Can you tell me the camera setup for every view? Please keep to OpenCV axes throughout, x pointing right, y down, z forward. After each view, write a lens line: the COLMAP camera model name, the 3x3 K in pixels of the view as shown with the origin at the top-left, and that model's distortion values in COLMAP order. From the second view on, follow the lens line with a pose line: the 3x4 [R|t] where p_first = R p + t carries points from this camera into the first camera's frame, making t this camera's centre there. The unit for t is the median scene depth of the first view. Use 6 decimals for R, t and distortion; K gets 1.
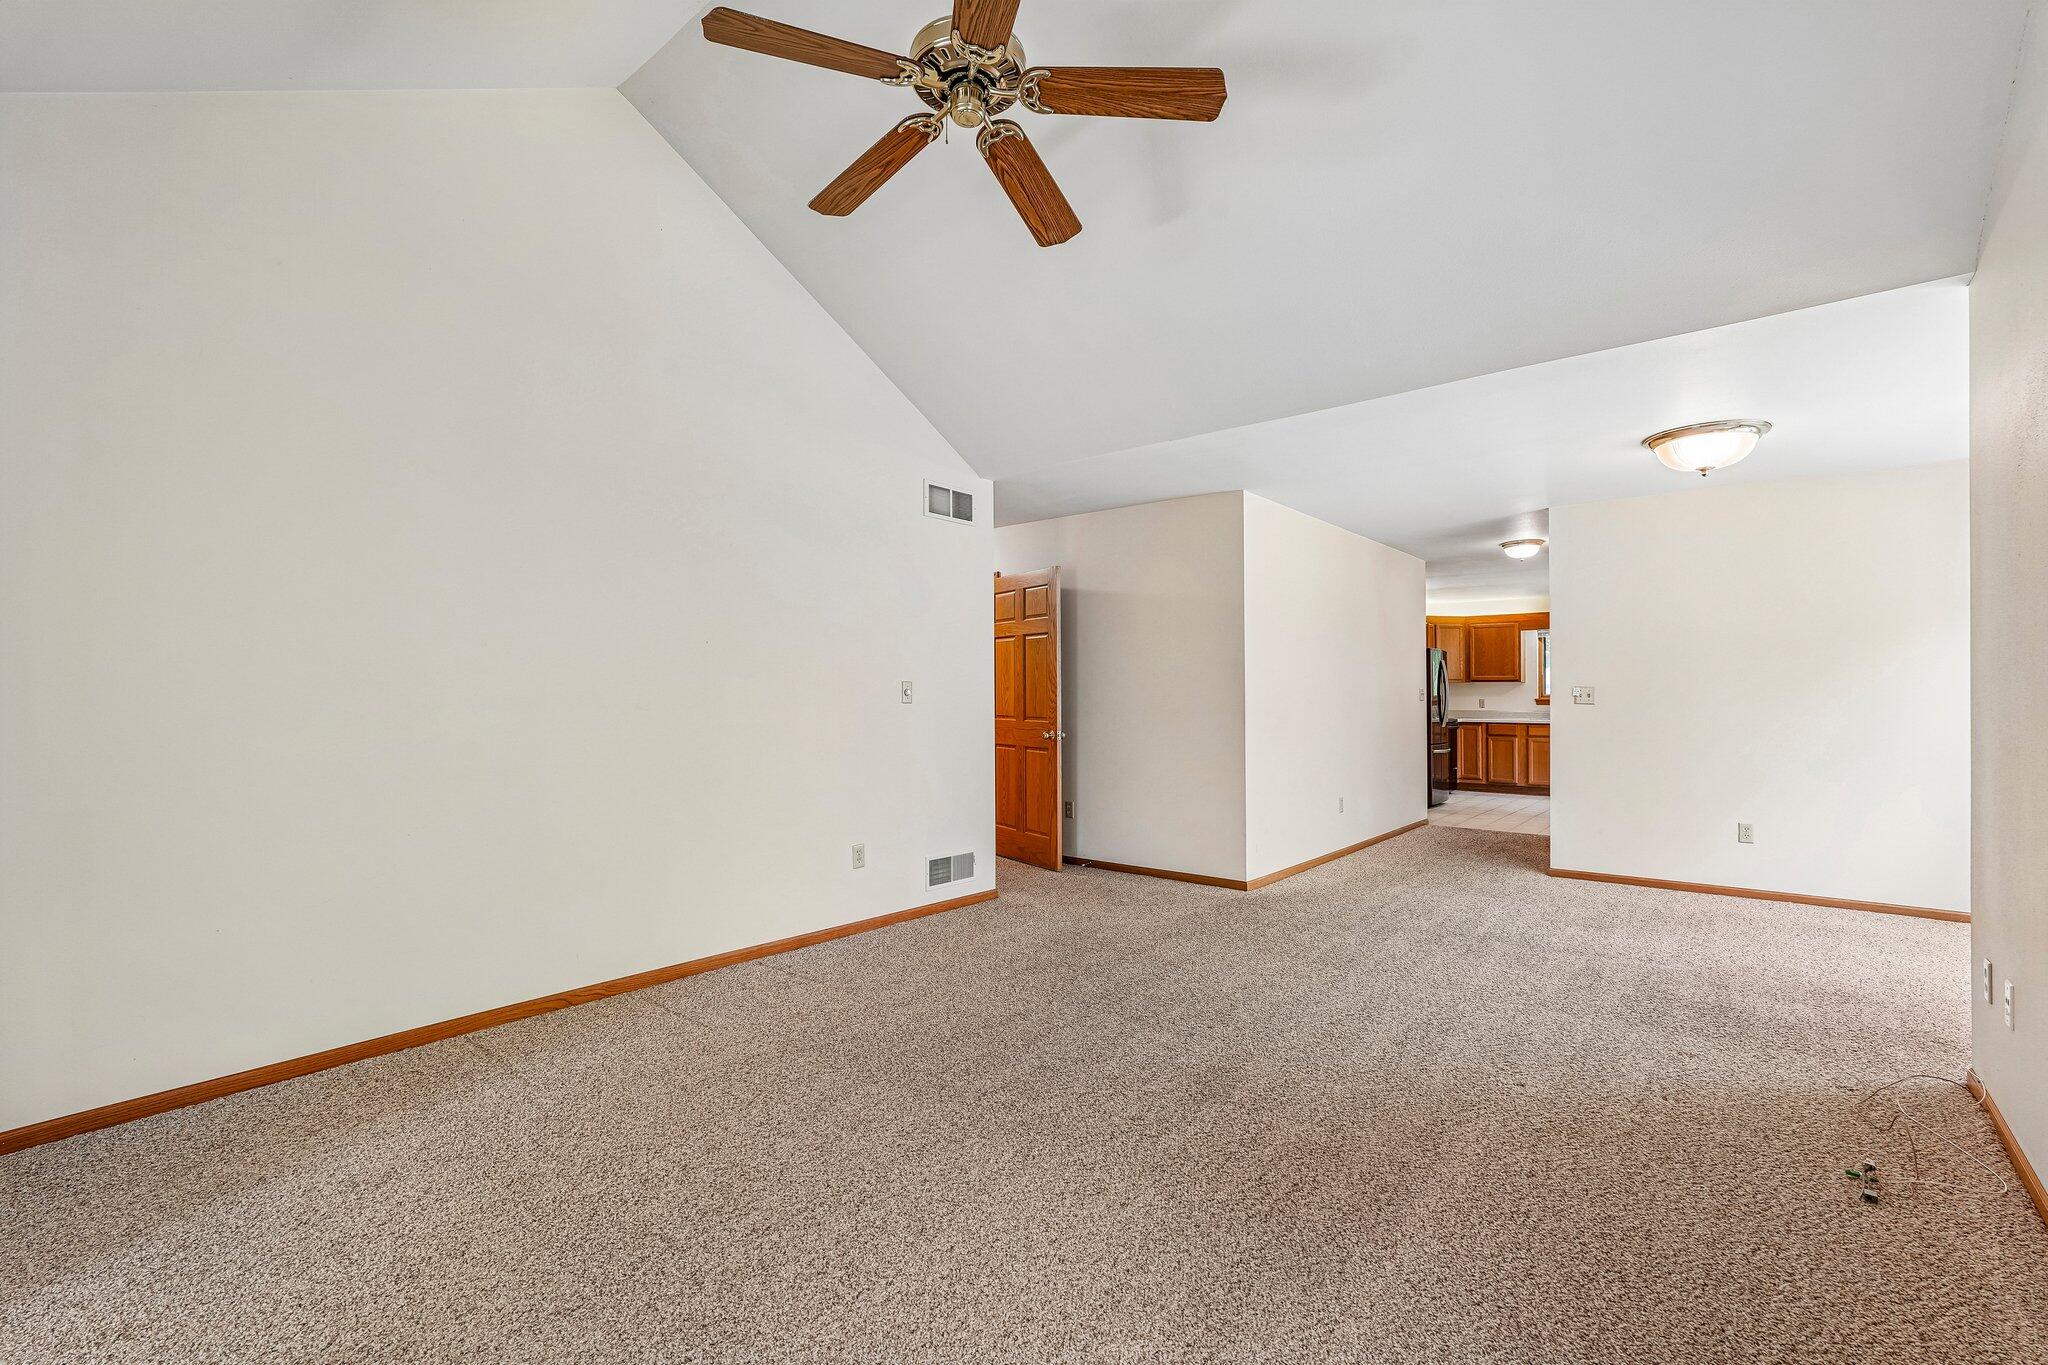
lens RADIAL K [[898.9, 0, 1027.6], [0, 898.9, 688.2], [0, 0, 1]] dist [0.001268, 0.000701]
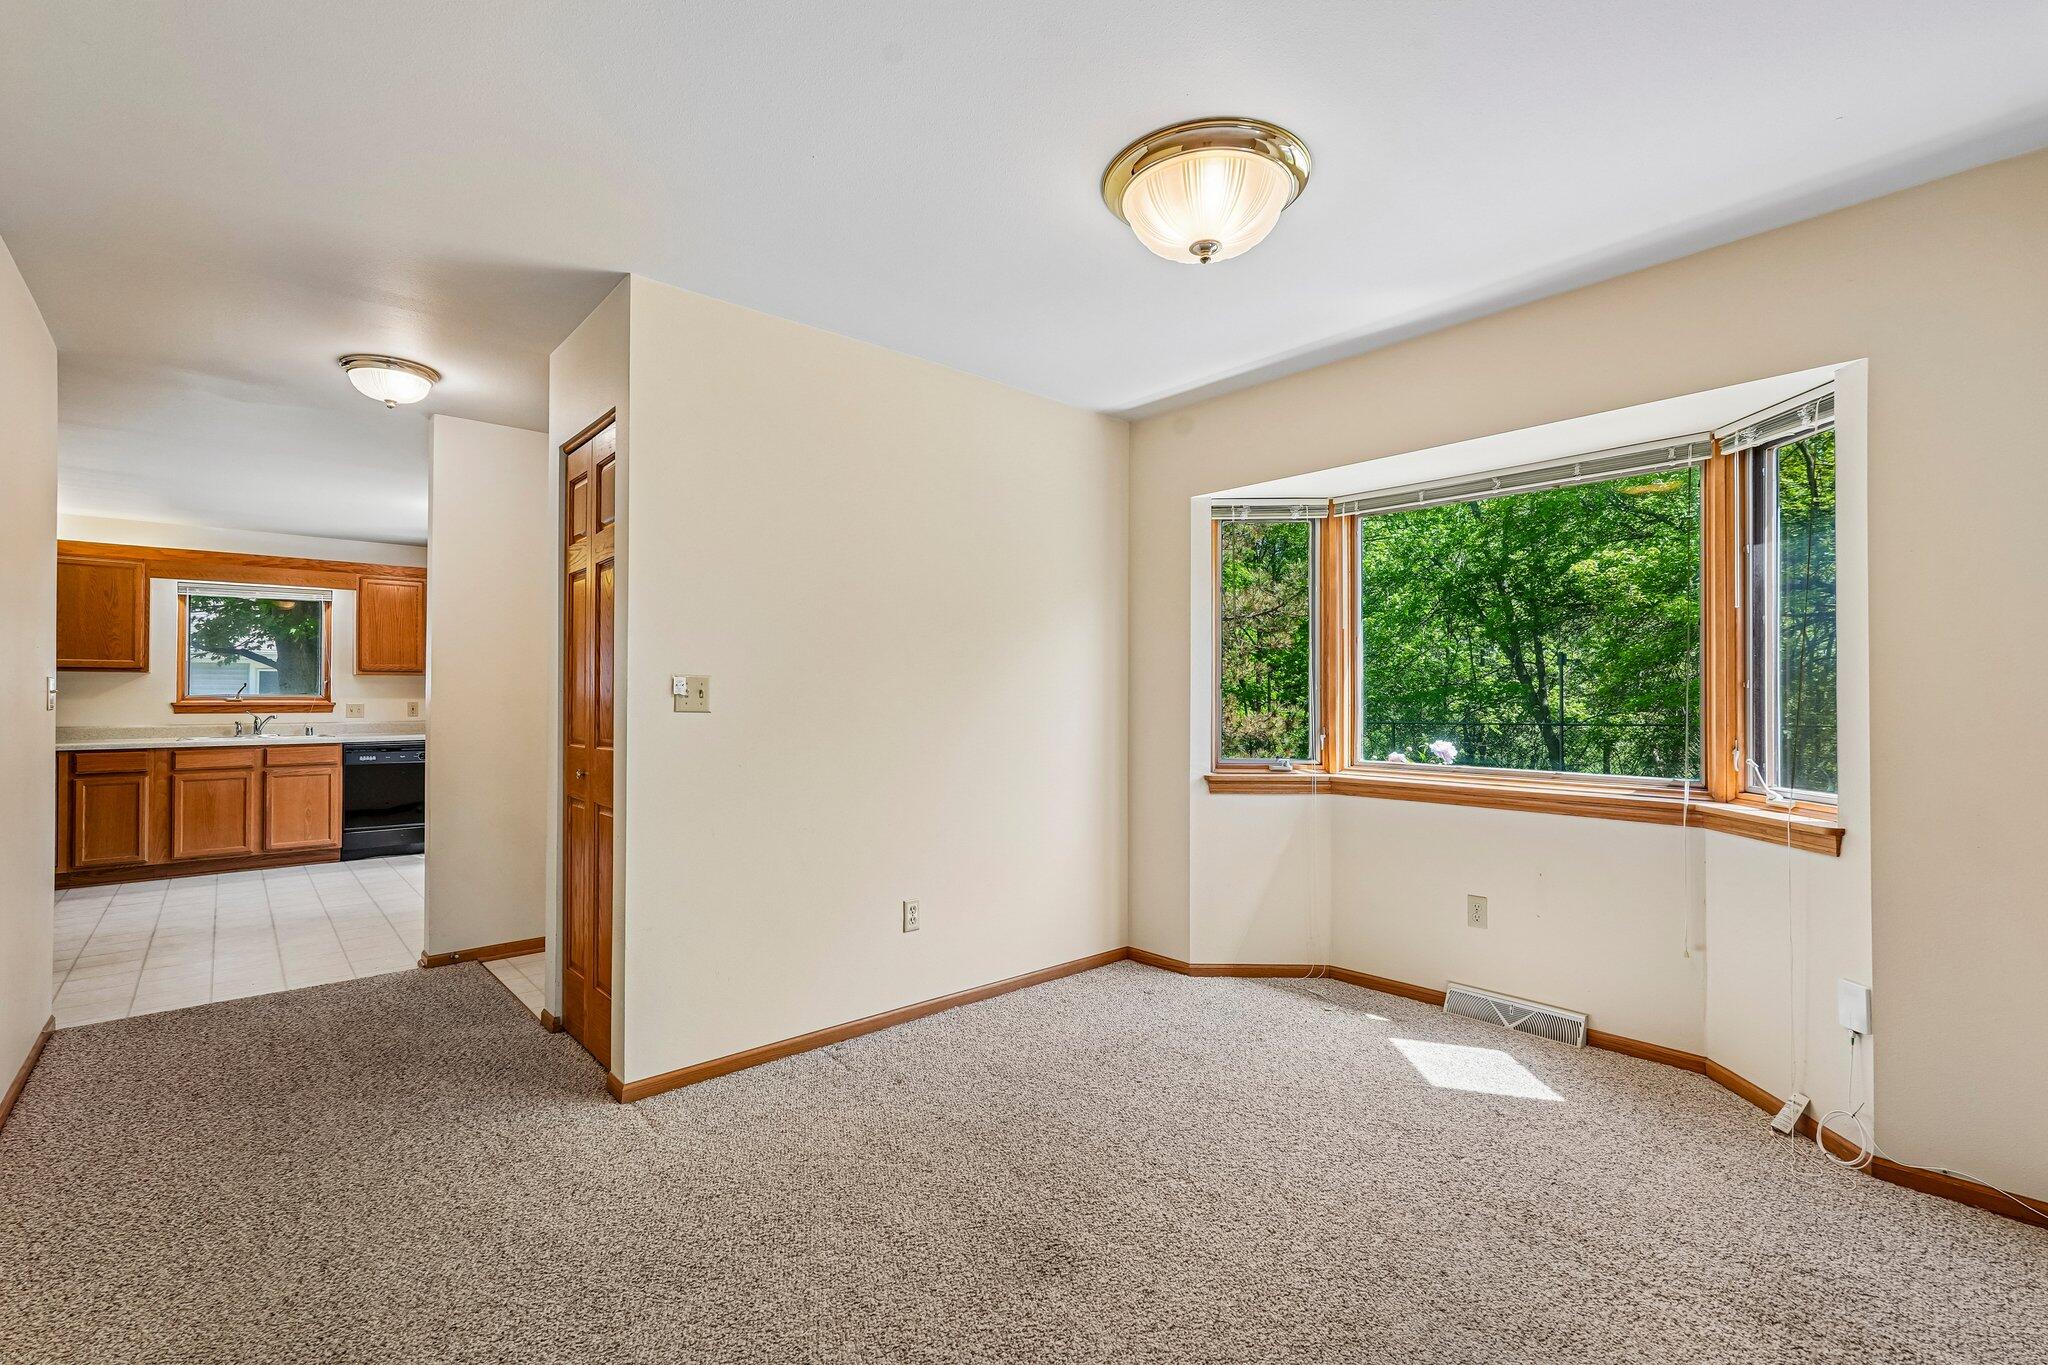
lens RADIAL K [[898.9, 0, 1027.6], [0, 898.9, 688.2], [0, 0, 1]] dist [0.001268, 0.000701]
pose [[0.152251, 0.011427, 0.988276, 0.137251], [-0.007326, 0.999919, -0.010433, 0.006863], [-0.988315, -0.005652, 0.152323, 0.587013]]
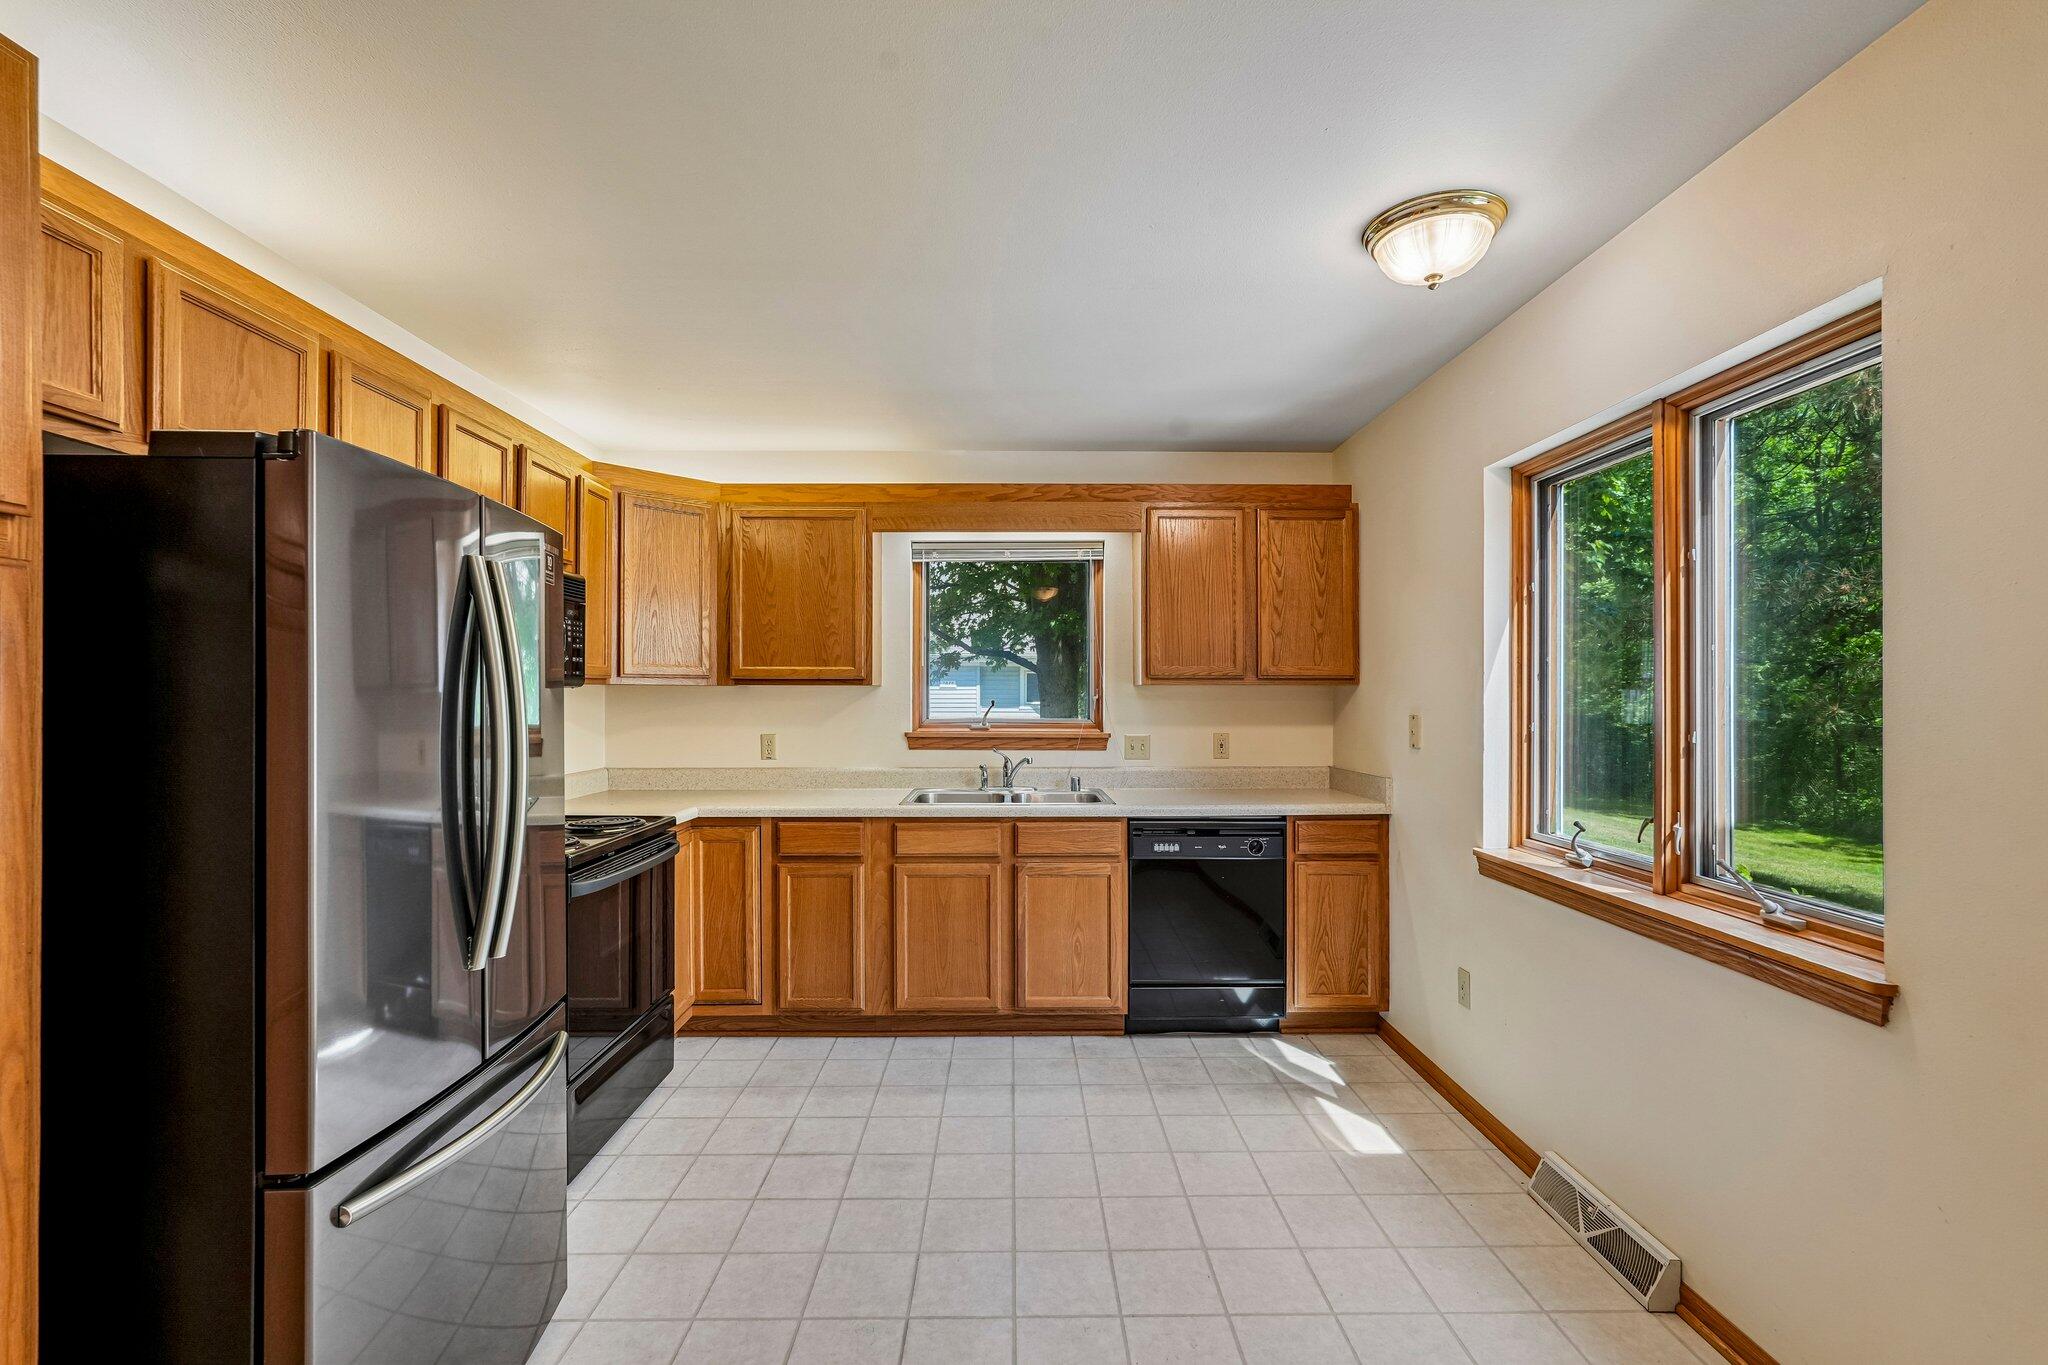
lens RADIAL K [[898.9, 0, 1027.6], [0, 898.9, 688.2], [0, 0, 1]] dist [0.001268, 0.000701]
pose [[0.760072, 0.004694, 0.649822, 0.561300], [-0.005362, 0.999985, -0.000952, -0.009032], [-0.649817, -0.002761, 0.760086, 1.059860]]
